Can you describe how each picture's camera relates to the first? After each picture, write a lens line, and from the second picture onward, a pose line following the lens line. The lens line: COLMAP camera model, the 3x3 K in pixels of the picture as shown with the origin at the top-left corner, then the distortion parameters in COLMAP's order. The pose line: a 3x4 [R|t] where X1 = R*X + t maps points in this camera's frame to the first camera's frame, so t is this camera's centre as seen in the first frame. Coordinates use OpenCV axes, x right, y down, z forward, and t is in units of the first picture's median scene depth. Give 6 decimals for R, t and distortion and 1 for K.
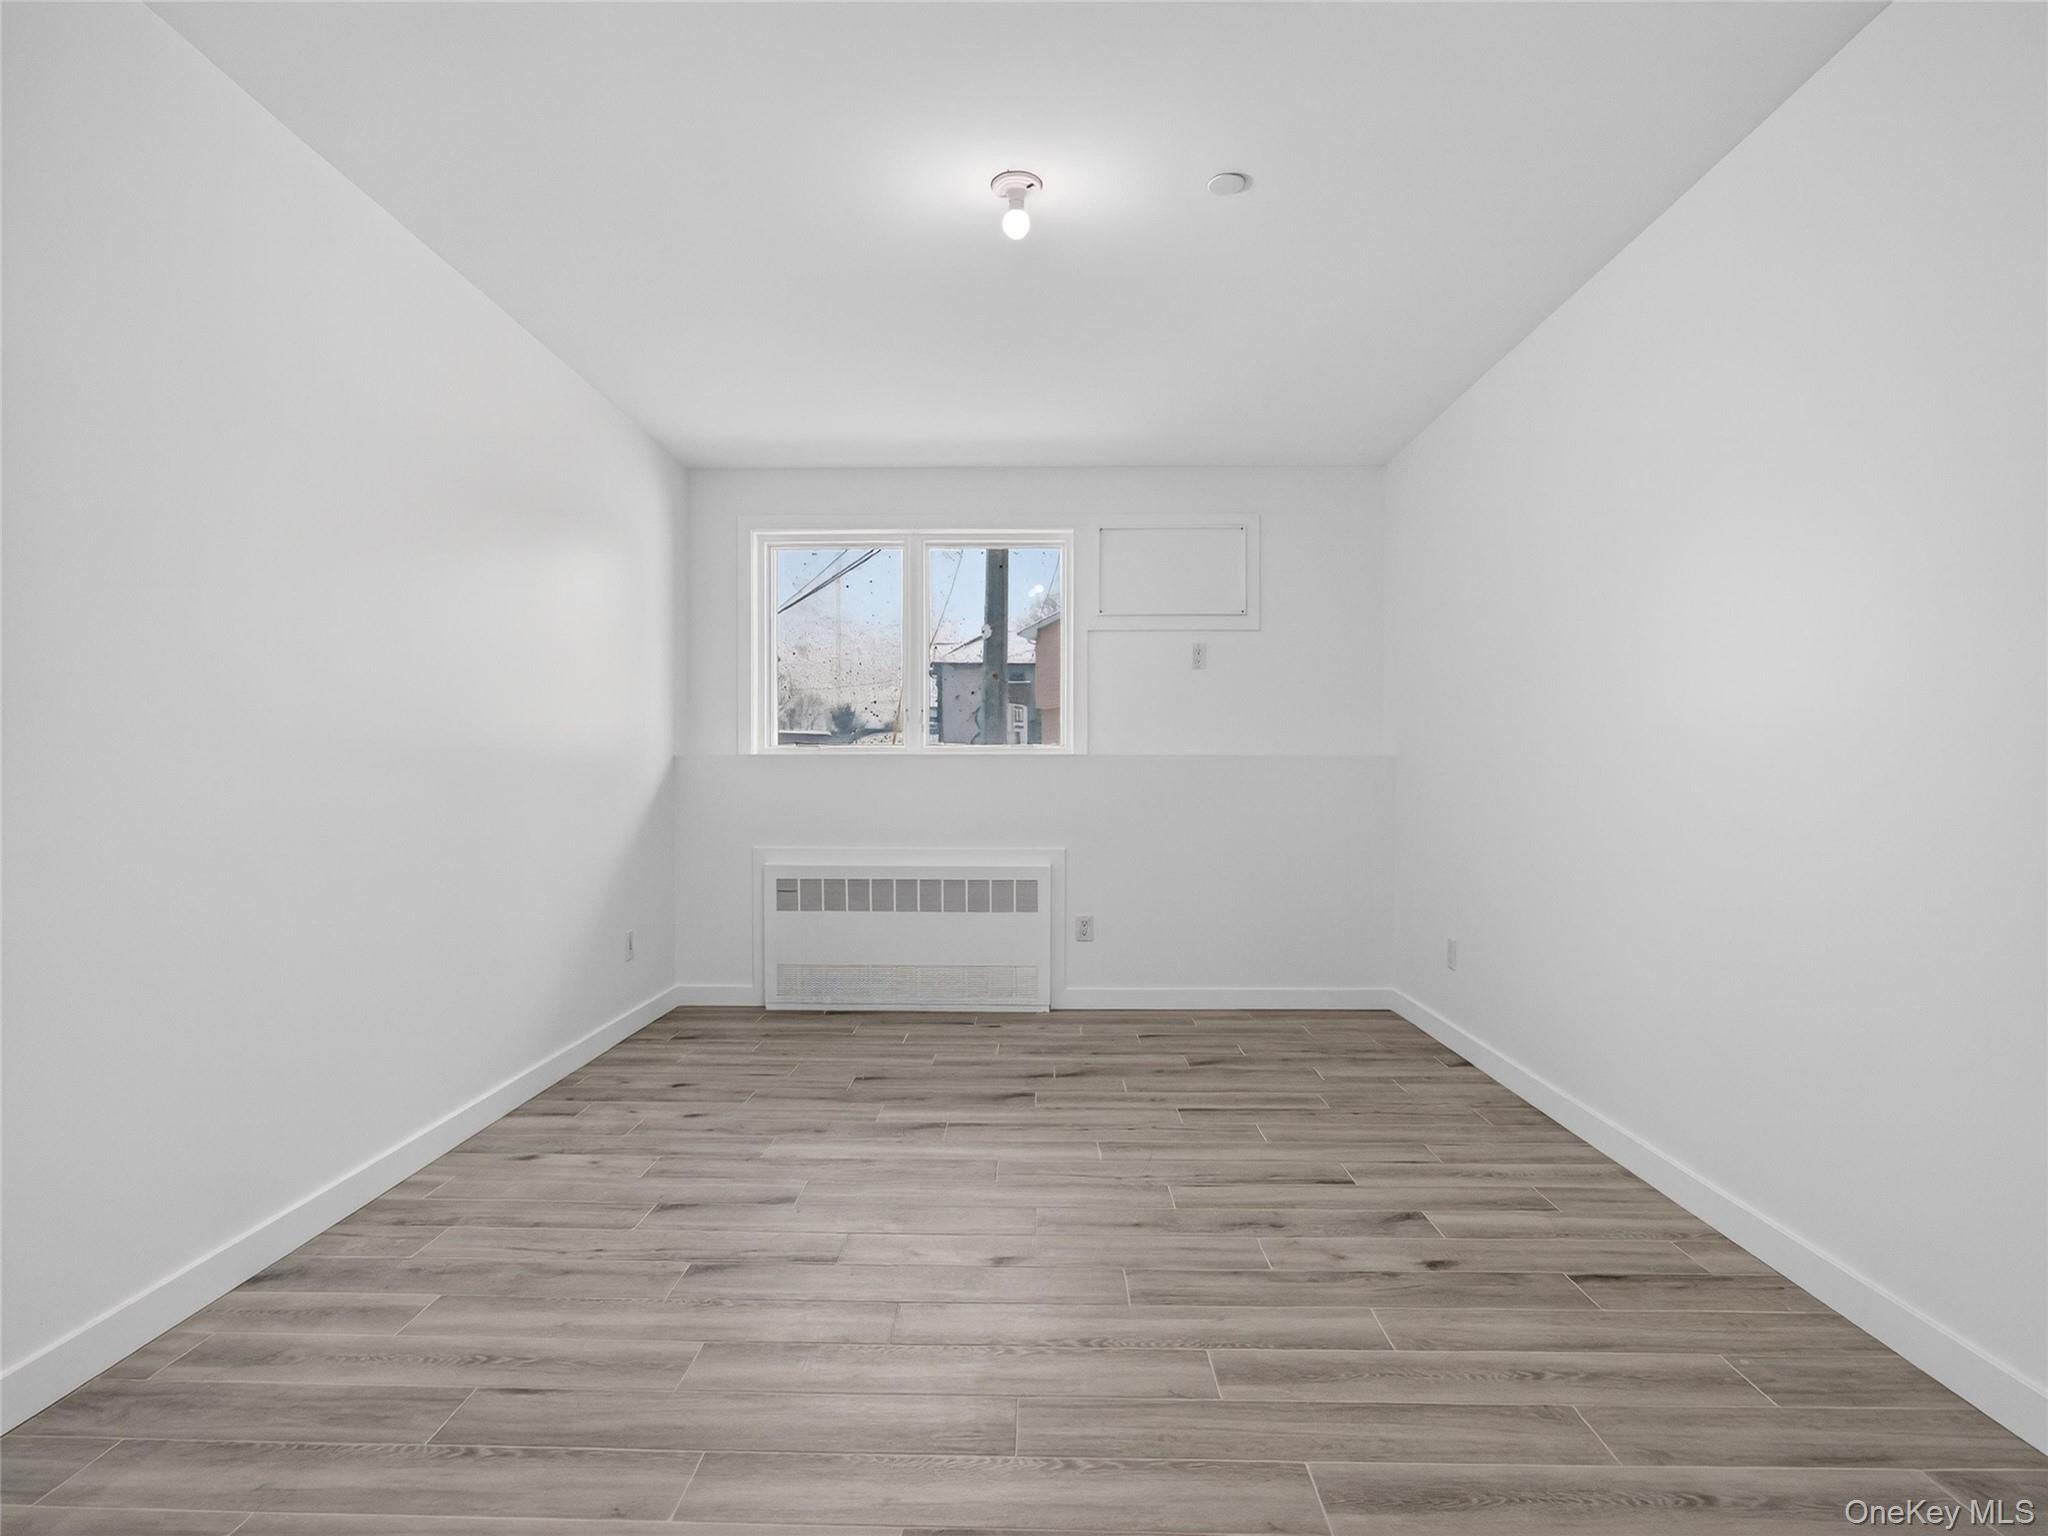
lens RADIAL K [[838.9, 0, 1030.2], [0, 838.9, 761.6], [0, 0, 1]] dist [-0.002705, -0.000143]
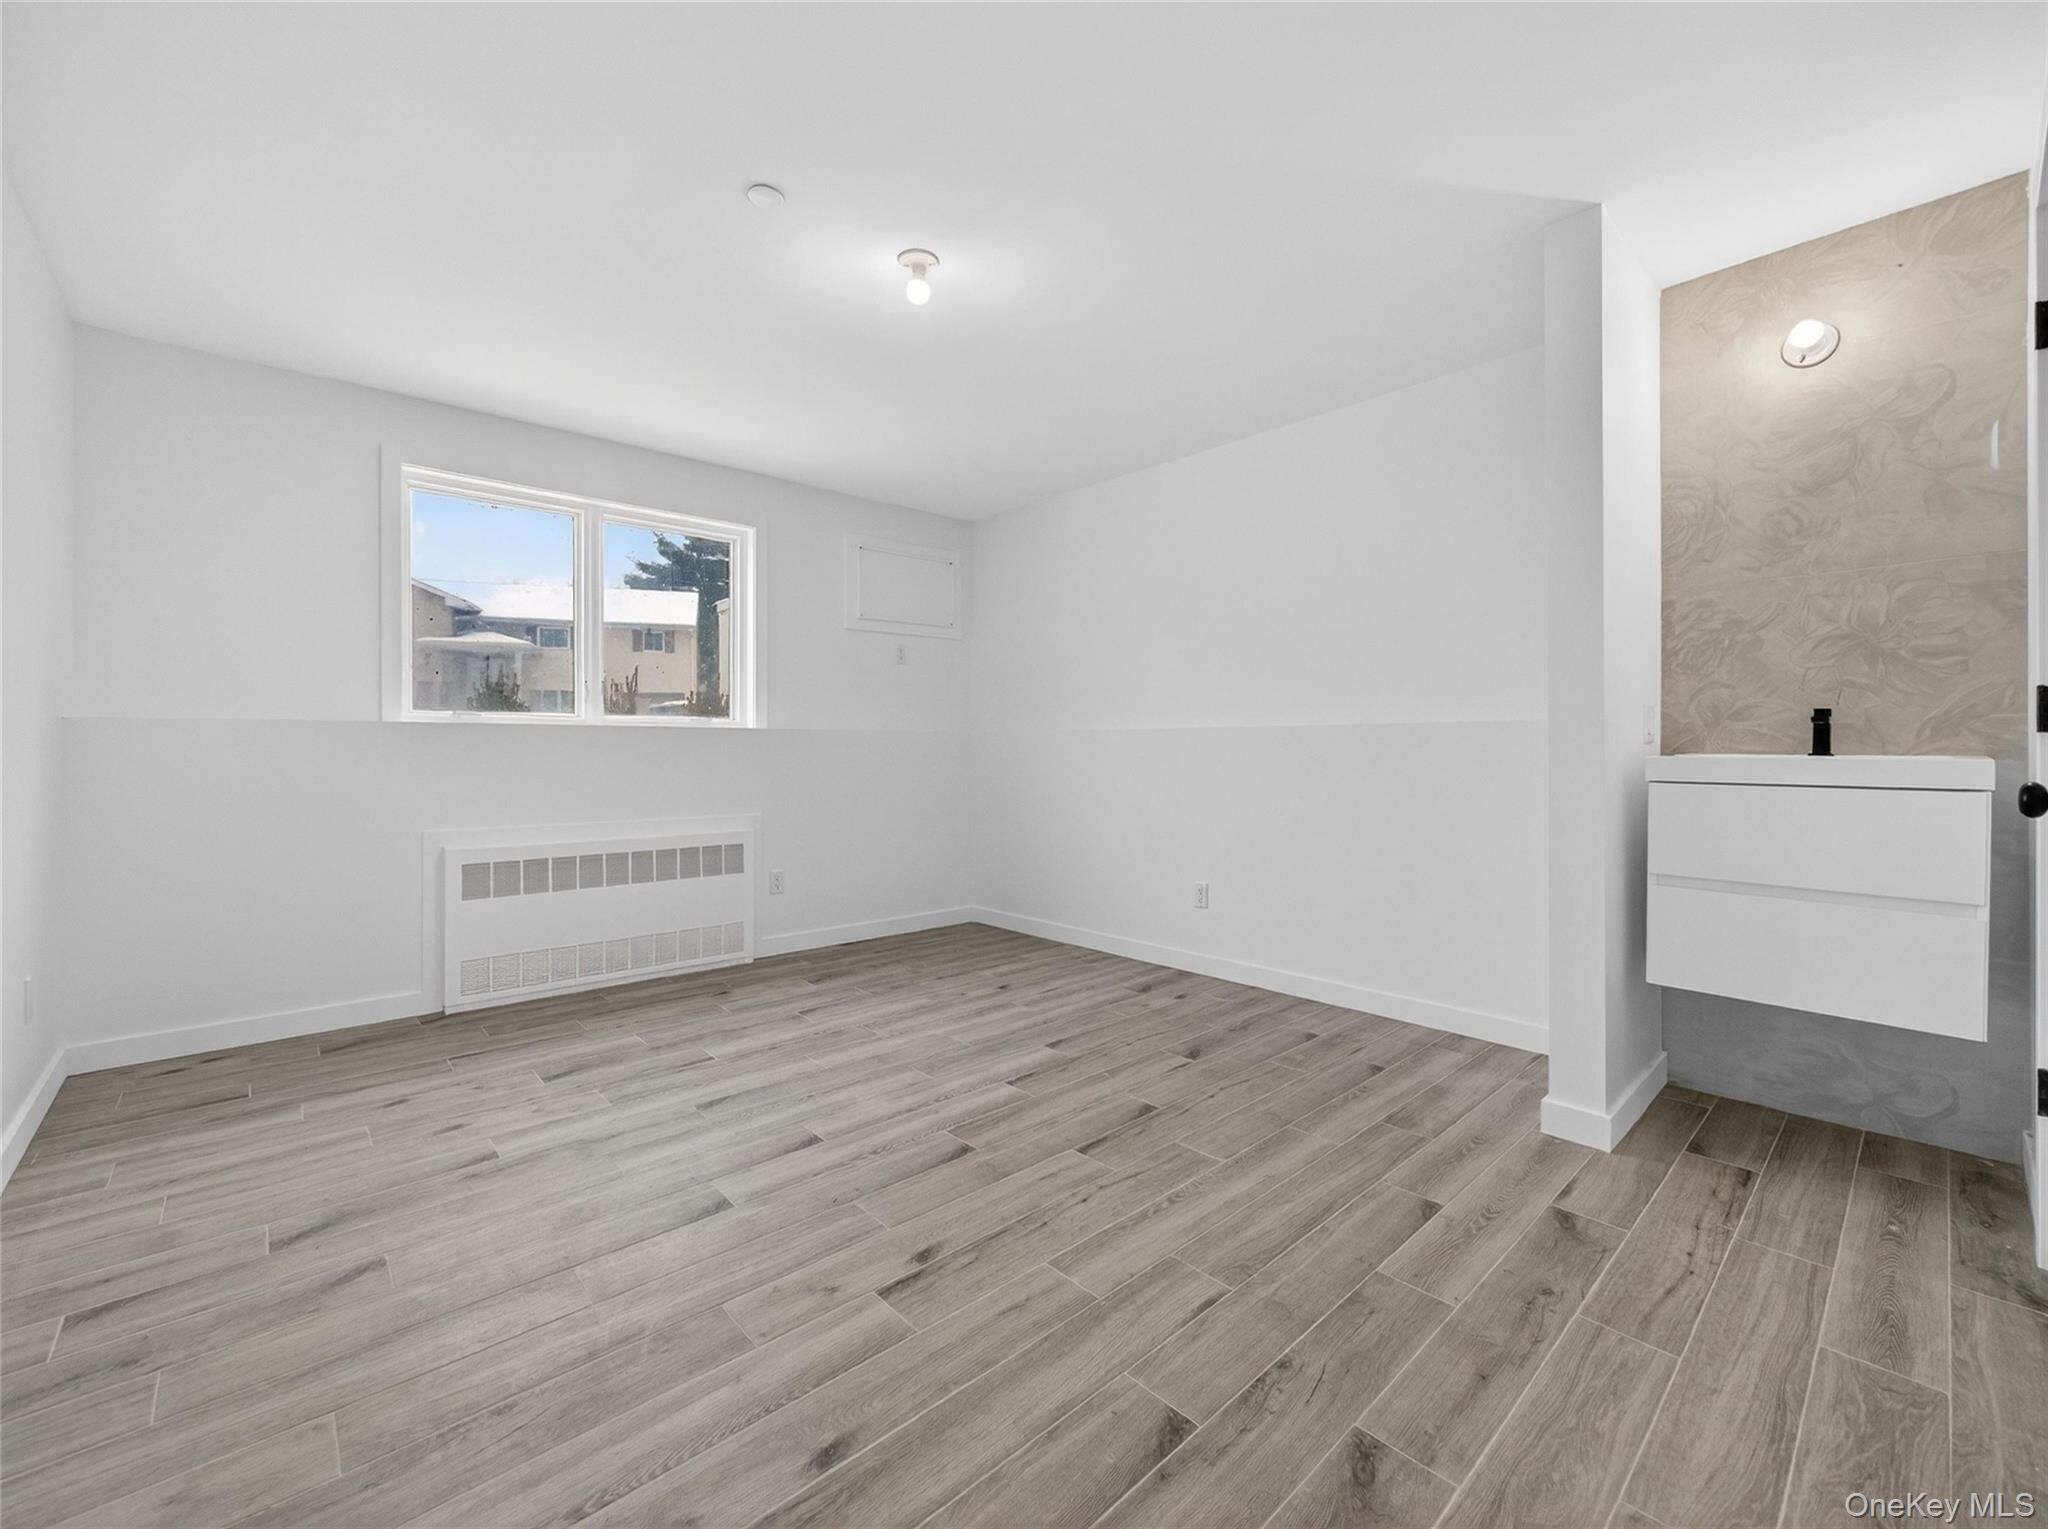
lens RADIAL K [[838.9, 0, 1010.4], [0, 838.9, 763.3], [0, 0, 1]] dist [-0.002705, -0.000143]
pose [[0.730791, -0.006535, 0.682570, -0.483311], [-0.020905, 0.999271, 0.031949, -0.006022], [-0.682281, -0.037617, 0.730122, -0.032086]]
